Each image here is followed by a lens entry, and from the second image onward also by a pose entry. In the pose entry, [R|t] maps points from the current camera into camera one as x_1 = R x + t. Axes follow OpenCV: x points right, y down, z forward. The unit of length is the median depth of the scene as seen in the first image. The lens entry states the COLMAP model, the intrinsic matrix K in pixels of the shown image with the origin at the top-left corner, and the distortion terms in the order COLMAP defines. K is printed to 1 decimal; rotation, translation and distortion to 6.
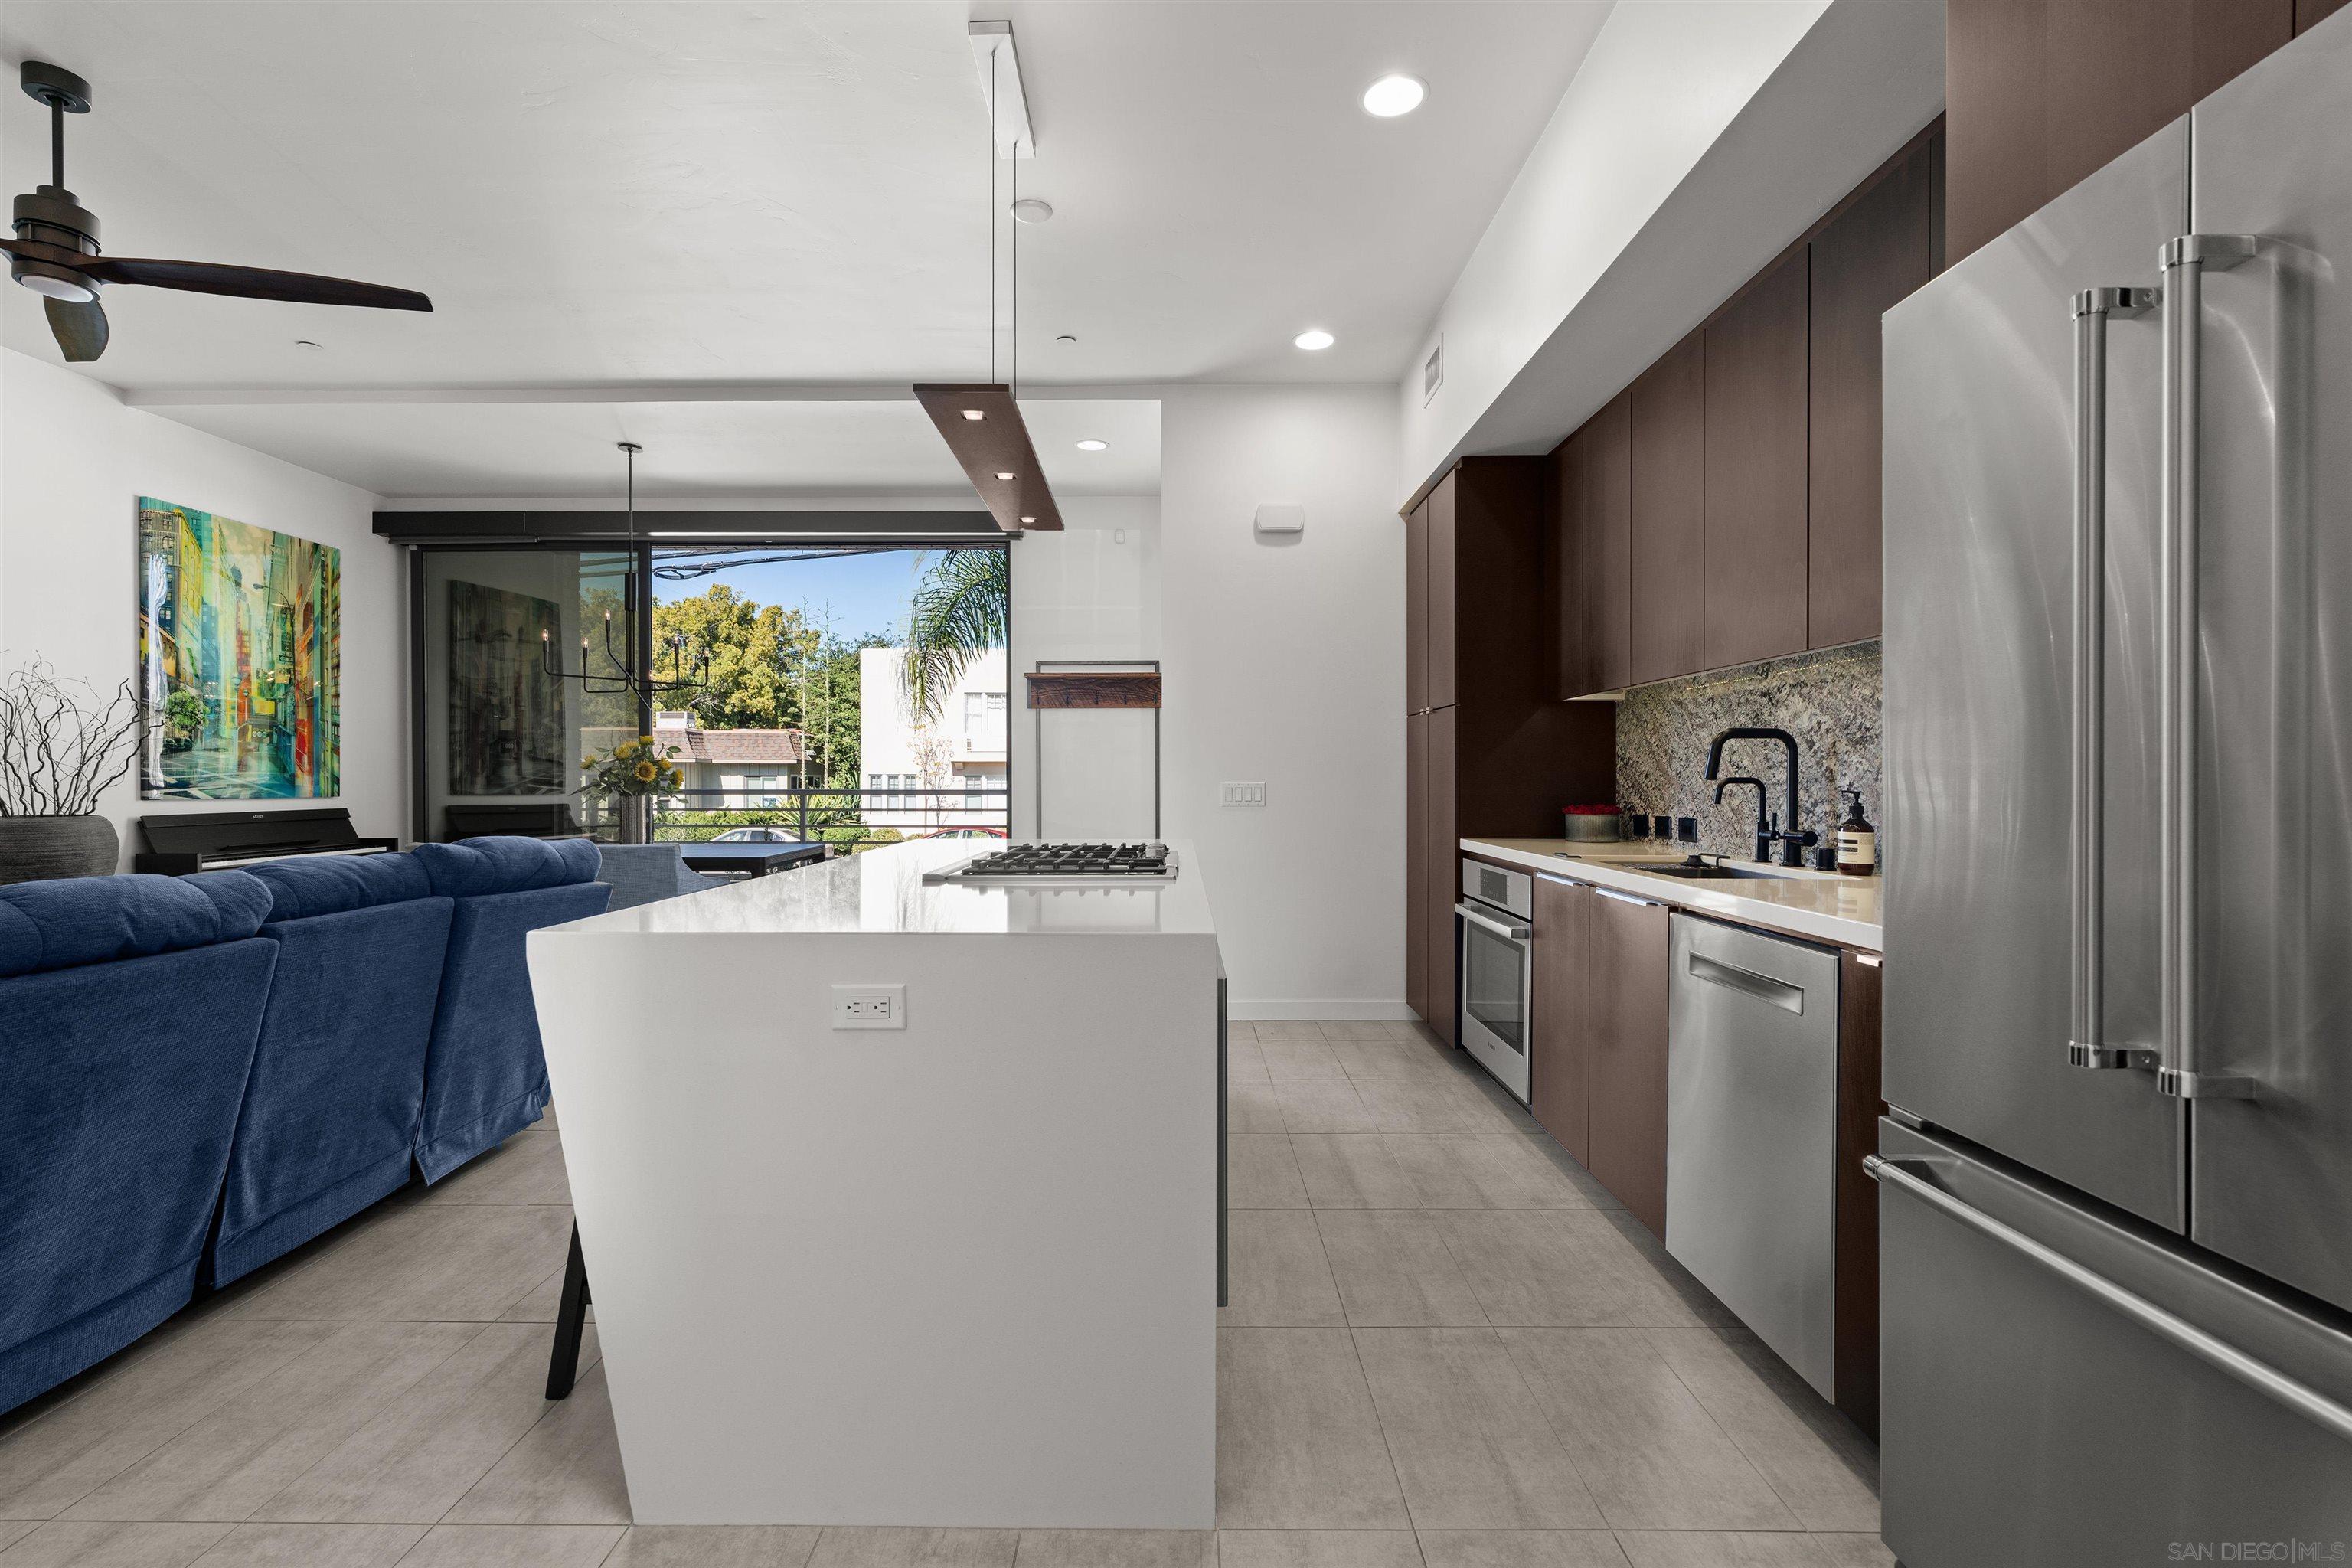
lens RADIAL K [[1060.0, 0, 1167.5], [0, 1060.0, 783.2], [0, 0, 1]] dist [-0.010729, 0.004758]
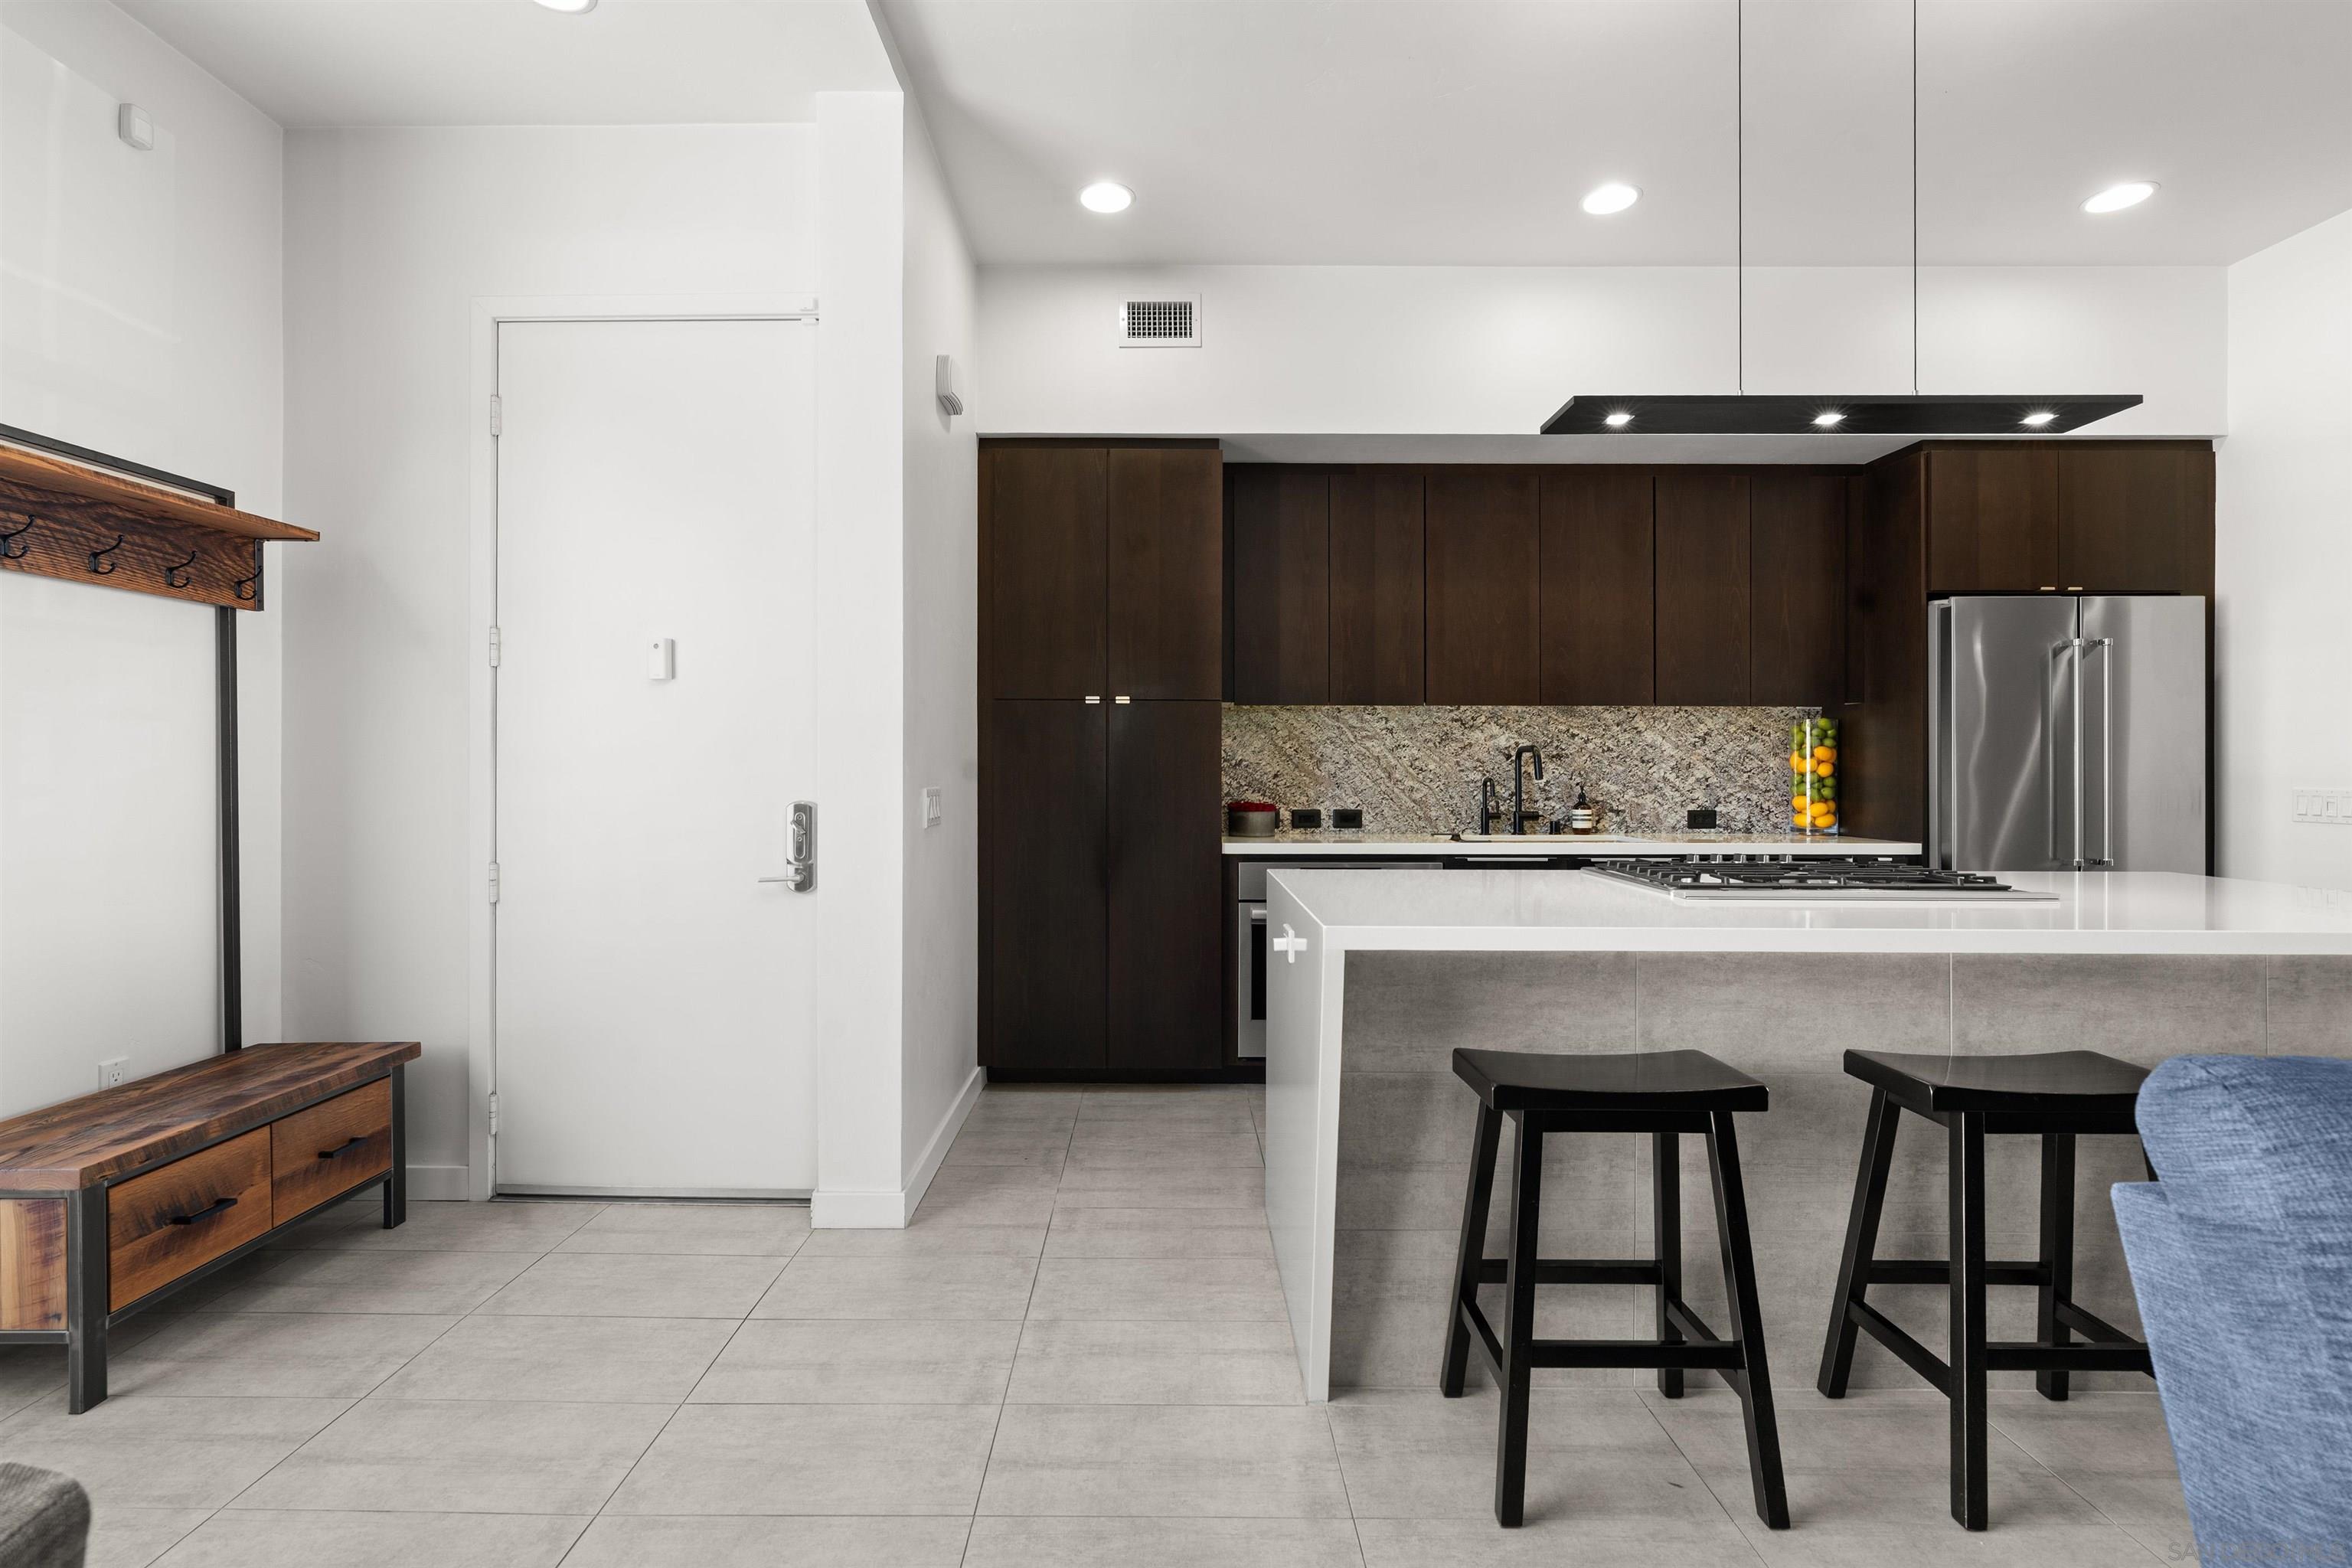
lens RADIAL K [[1060.0, 0, 1167.5], [0, 1060.0, 771.5], [0, 0, 1]] dist [-0.010729, 0.004758]
pose [[-0.003594, -0.001519, 0.999992, -0.520359], [0.004940, 0.999987, 0.001537, -0.010423], [-0.999981, 0.004945, -0.003587, 0.814389]]
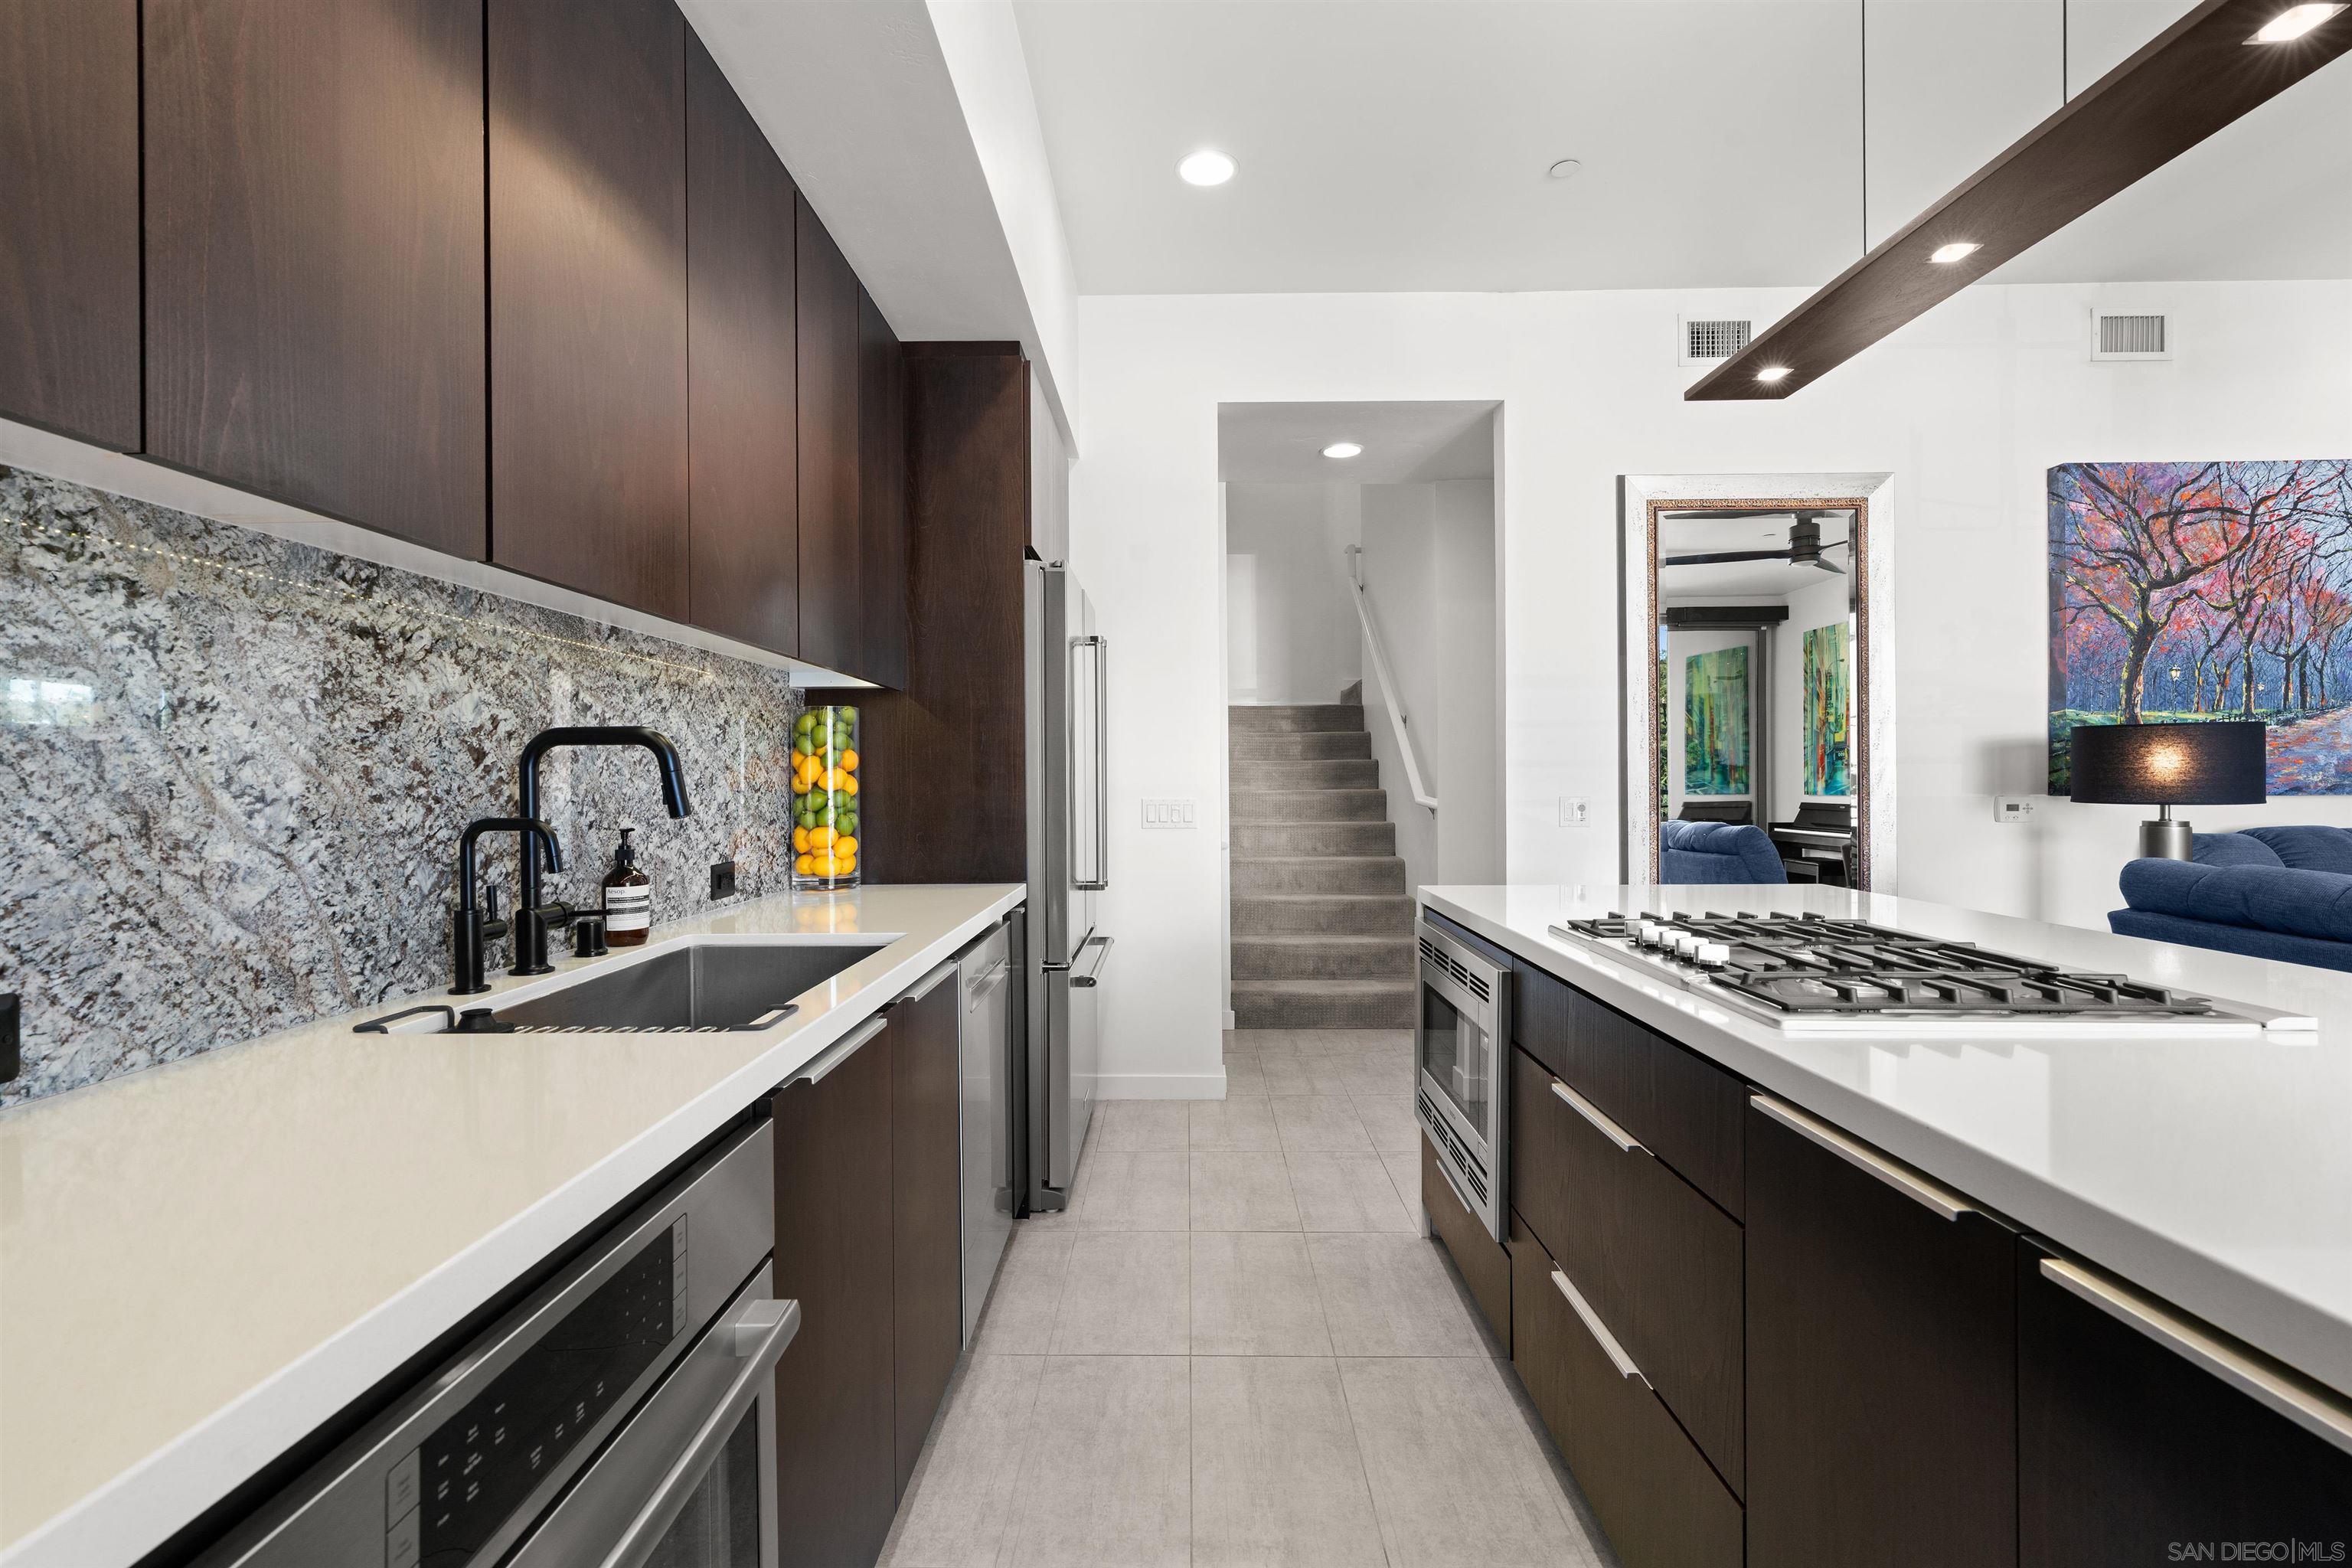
lens RADIAL K [[1060.0, 0, 1167.2], [0, 1060.0, 777.6], [0, 0, 1]] dist [-0.010729, 0.004758]
pose [[-0.999891, 0.006471, 0.013265, 0.130647], [0.006541, 0.999965, 0.005197, -0.013909], [-0.013231, 0.005283, -0.999899, 0.831864]]
